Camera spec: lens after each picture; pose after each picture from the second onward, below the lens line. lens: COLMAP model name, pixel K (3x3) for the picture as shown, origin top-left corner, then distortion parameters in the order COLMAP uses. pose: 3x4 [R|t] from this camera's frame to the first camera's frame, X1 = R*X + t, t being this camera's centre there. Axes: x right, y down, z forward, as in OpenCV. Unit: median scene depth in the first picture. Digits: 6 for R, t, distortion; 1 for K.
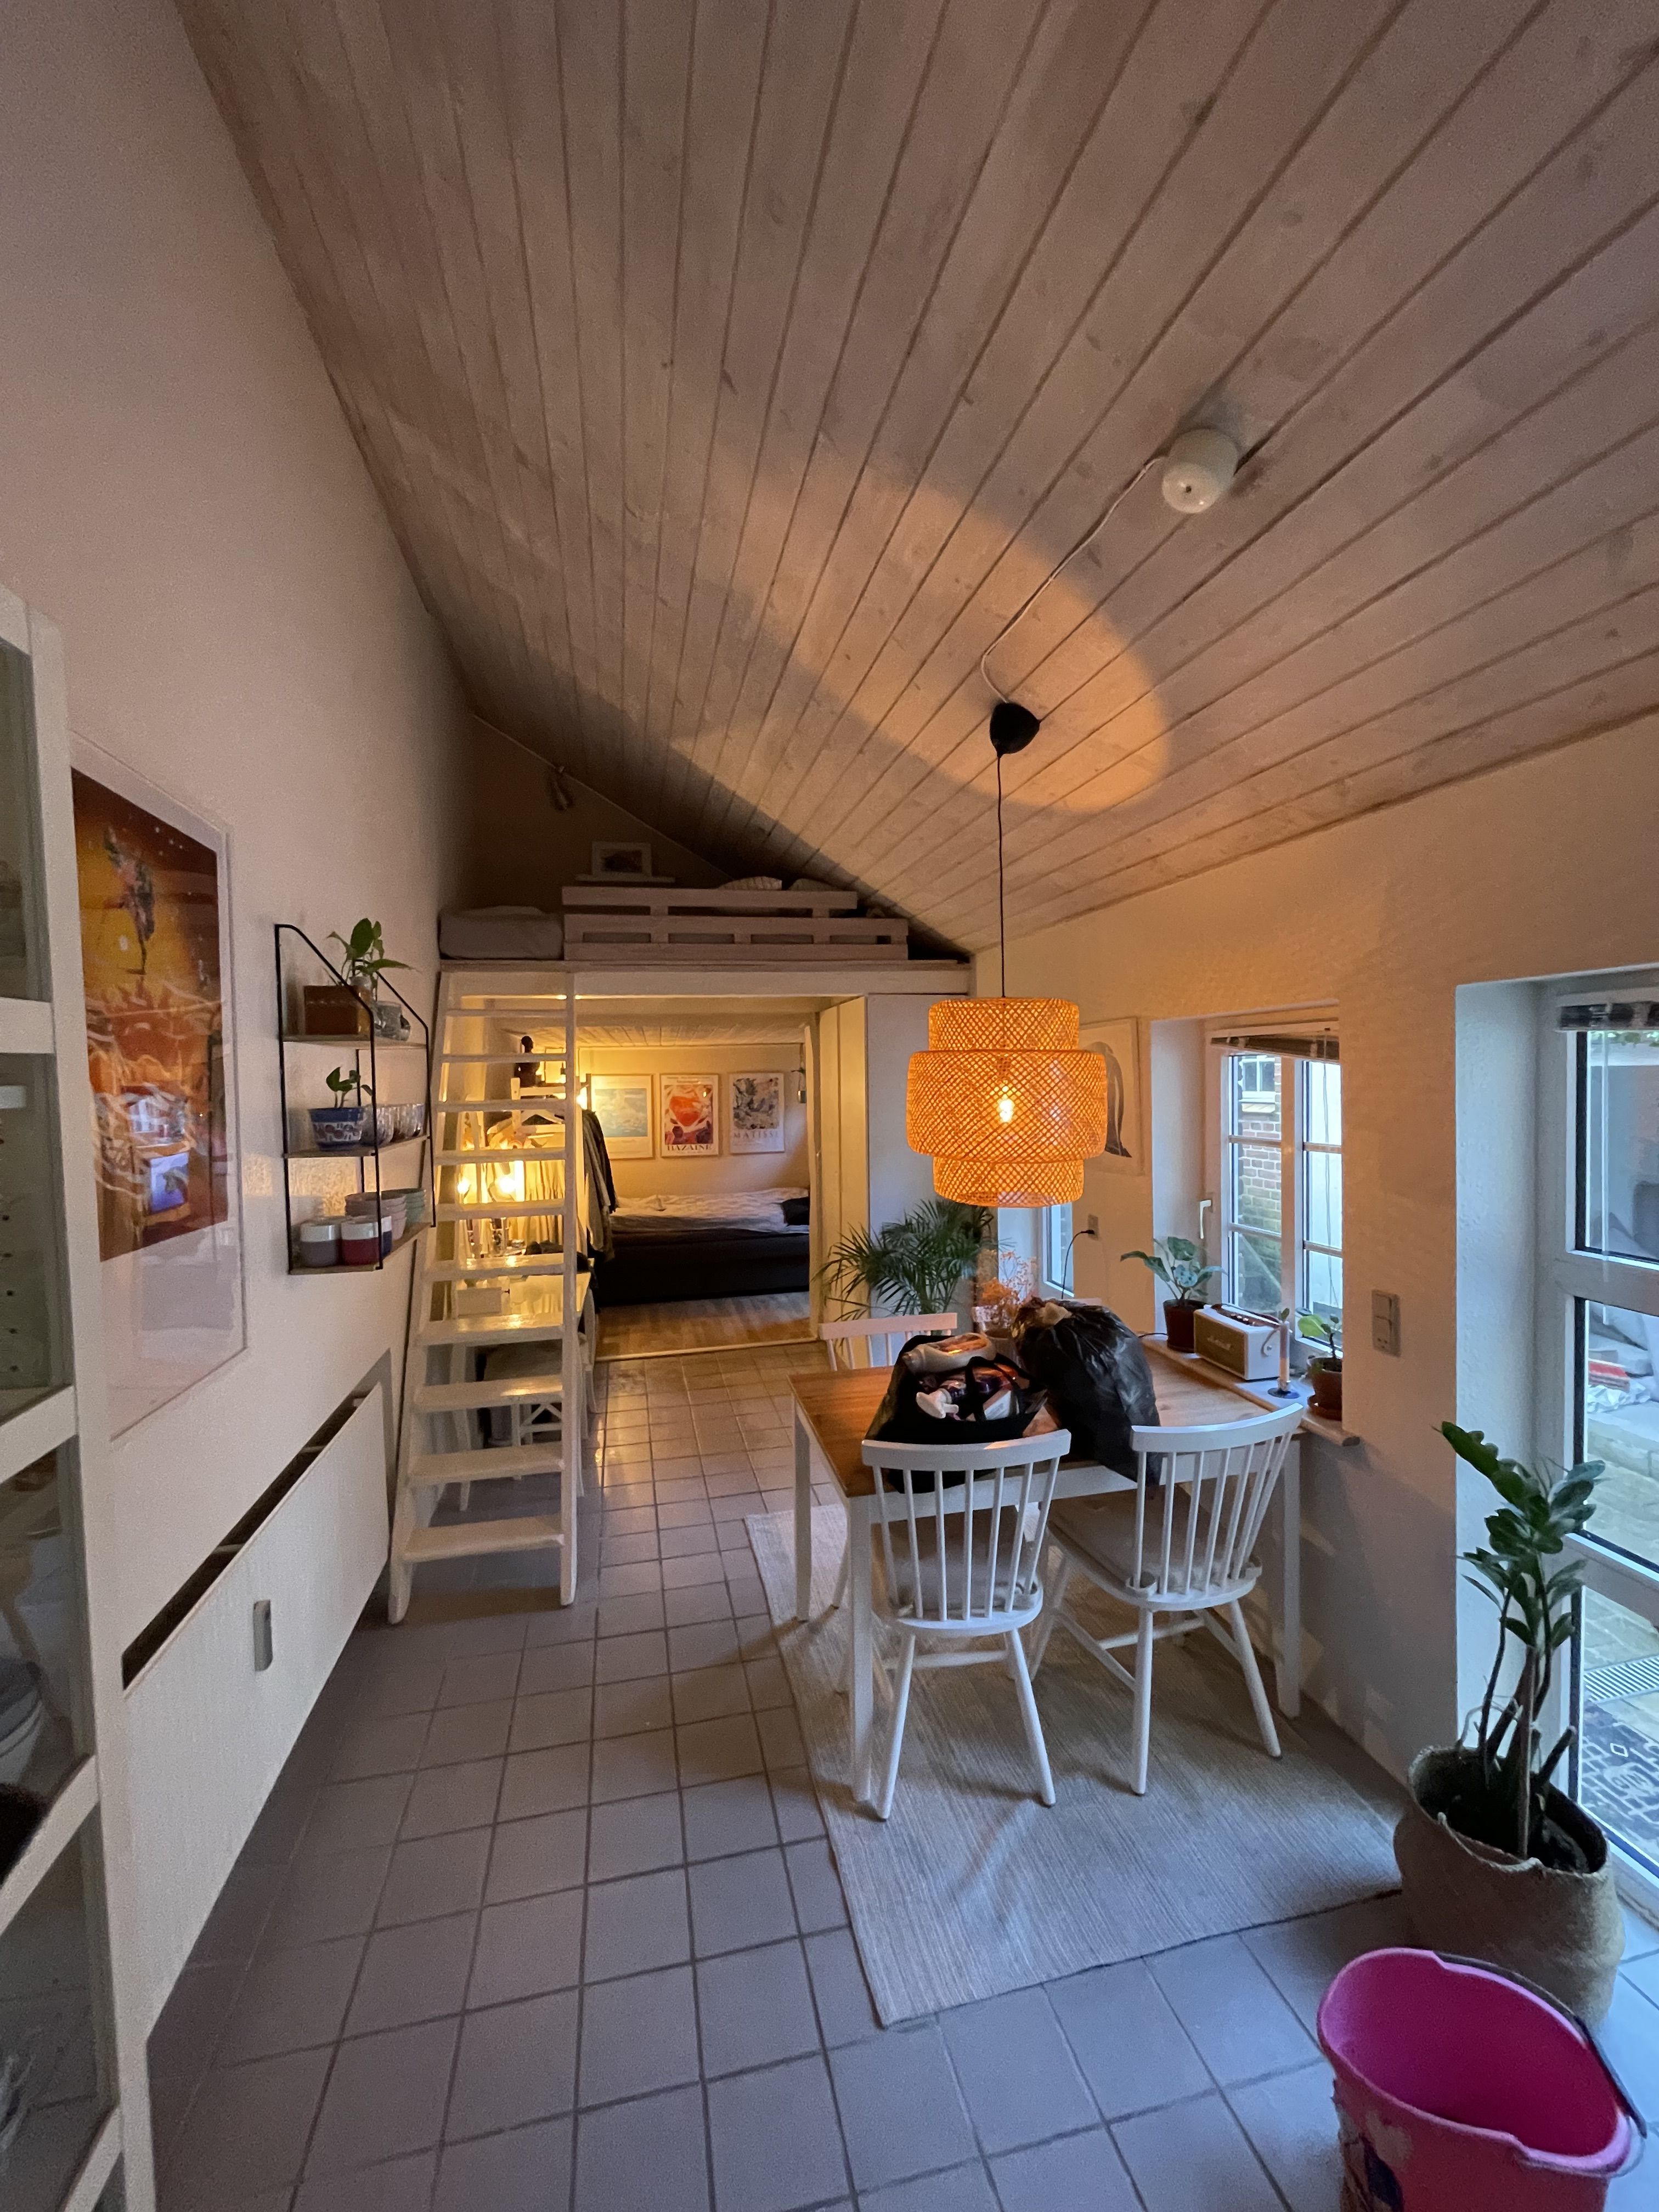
lens RADIAL K [[902.1, 0, 829.5], [0, 902.1, 1106.0], [0, 0, 1]] dist [-0.000216, -0.000015]
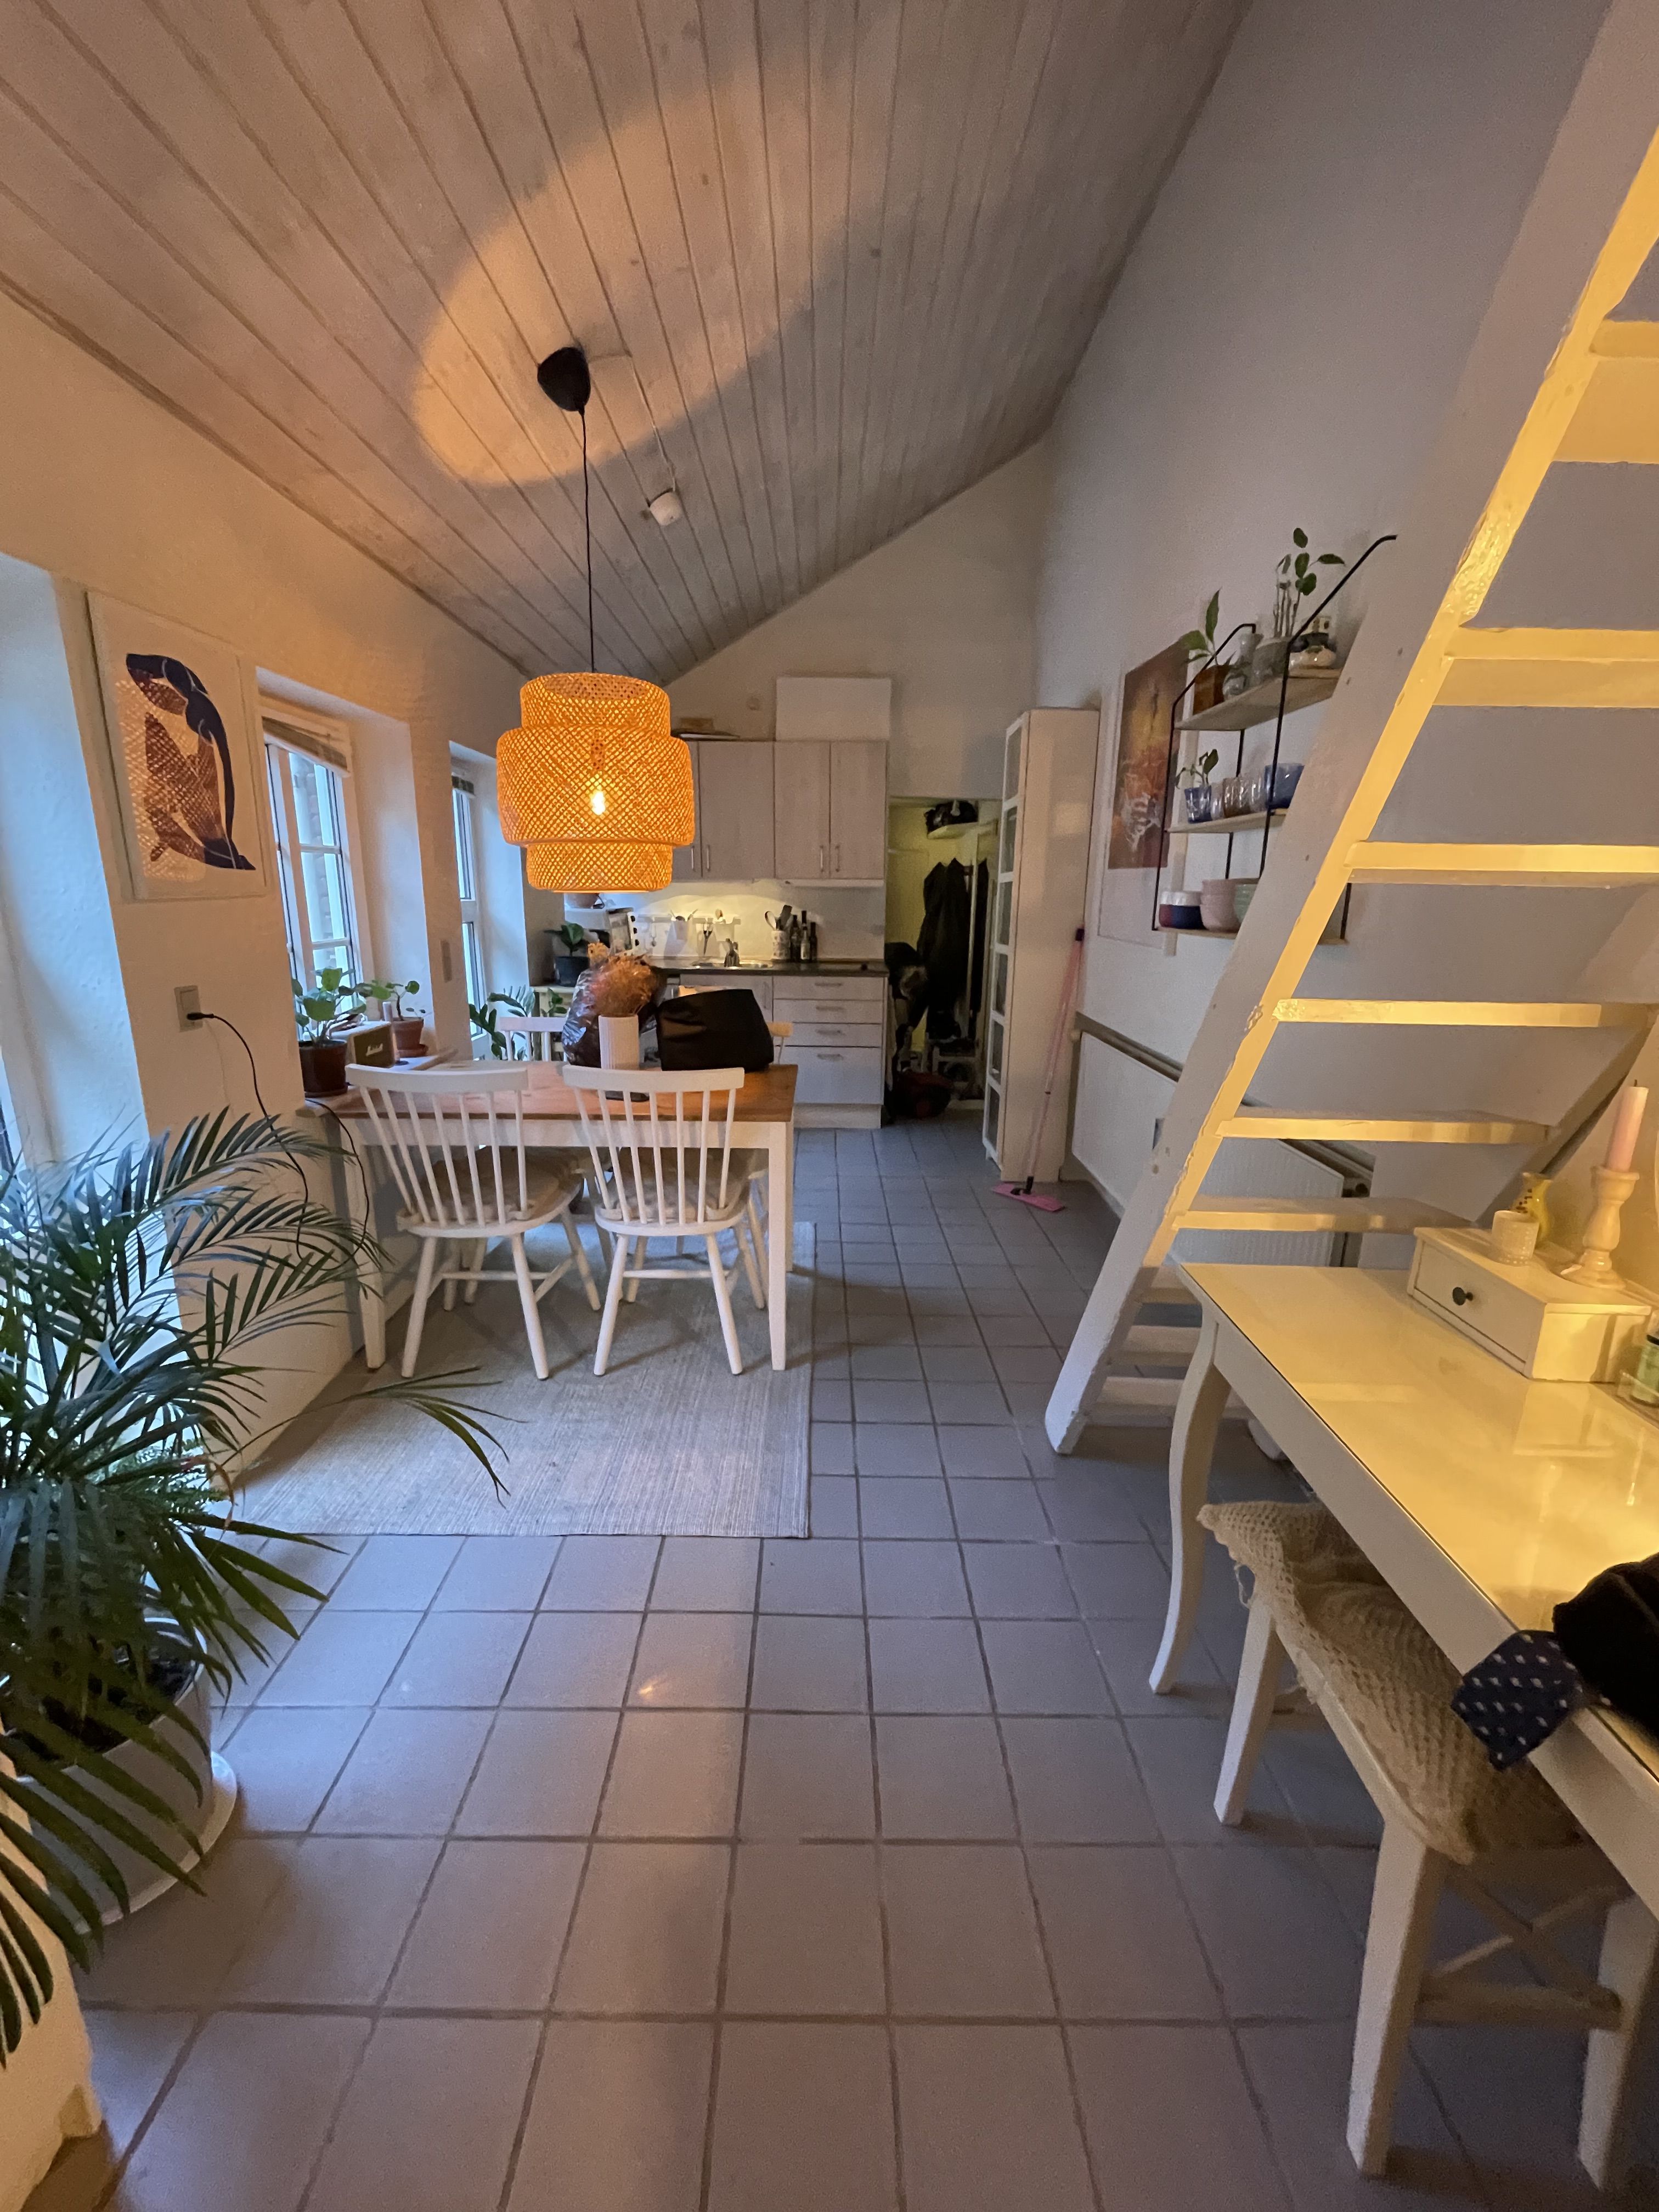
lens RADIAL K [[902.1, 0, 829.5], [0, 902.1, 1106.0], [0, 0, 1]] dist [-0.000216, -0.000015]
pose [[-0.976736, -0.041241, 0.210443, -0.325853], [0.015784, 0.964846, 0.262341, 0.079218], [-0.213864, 0.259559, -0.941749, 2.199014]]
